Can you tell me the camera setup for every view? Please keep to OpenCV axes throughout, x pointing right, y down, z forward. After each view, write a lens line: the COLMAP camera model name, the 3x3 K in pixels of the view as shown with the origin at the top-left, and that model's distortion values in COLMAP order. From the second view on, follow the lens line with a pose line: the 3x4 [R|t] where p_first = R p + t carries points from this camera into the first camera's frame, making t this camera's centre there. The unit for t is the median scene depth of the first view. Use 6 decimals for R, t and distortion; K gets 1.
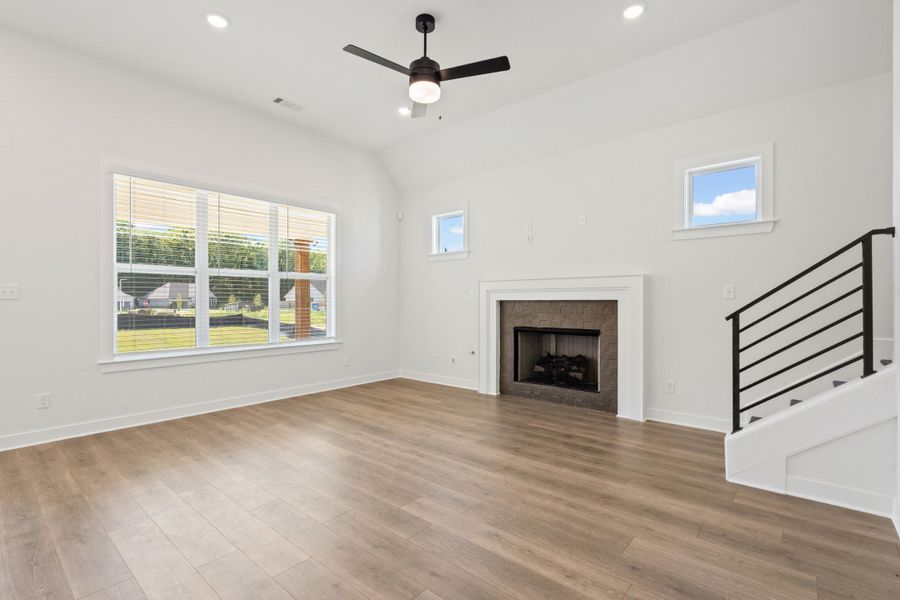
lens RADIAL K [[420.9, 0, 439.2], [0, 420.9, 300.3], [0, 0, 1]] dist [-0.001140, -0.000086]
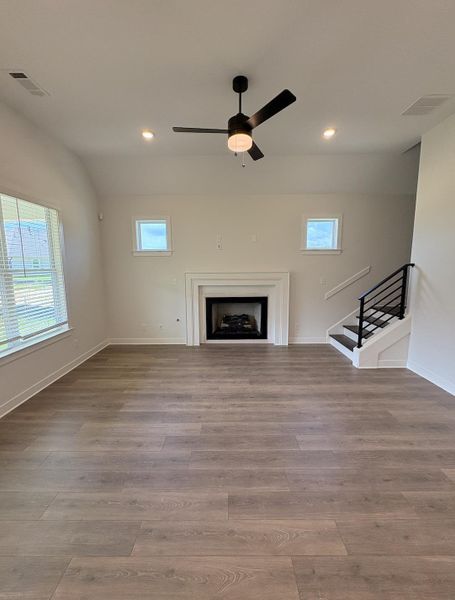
lens RADIAL K [[245.4, 0, 227.0], [0, 245.4, 297.3], [0, 0, 1]] dist [0.001117, -0.000541]
pose [[0.752072, -0.093479, 0.652419, -0.483970], [0.003673, 0.990470, 0.137682, -0.104692], [-0.659071, -0.101150, 0.745247, 0.334473]]
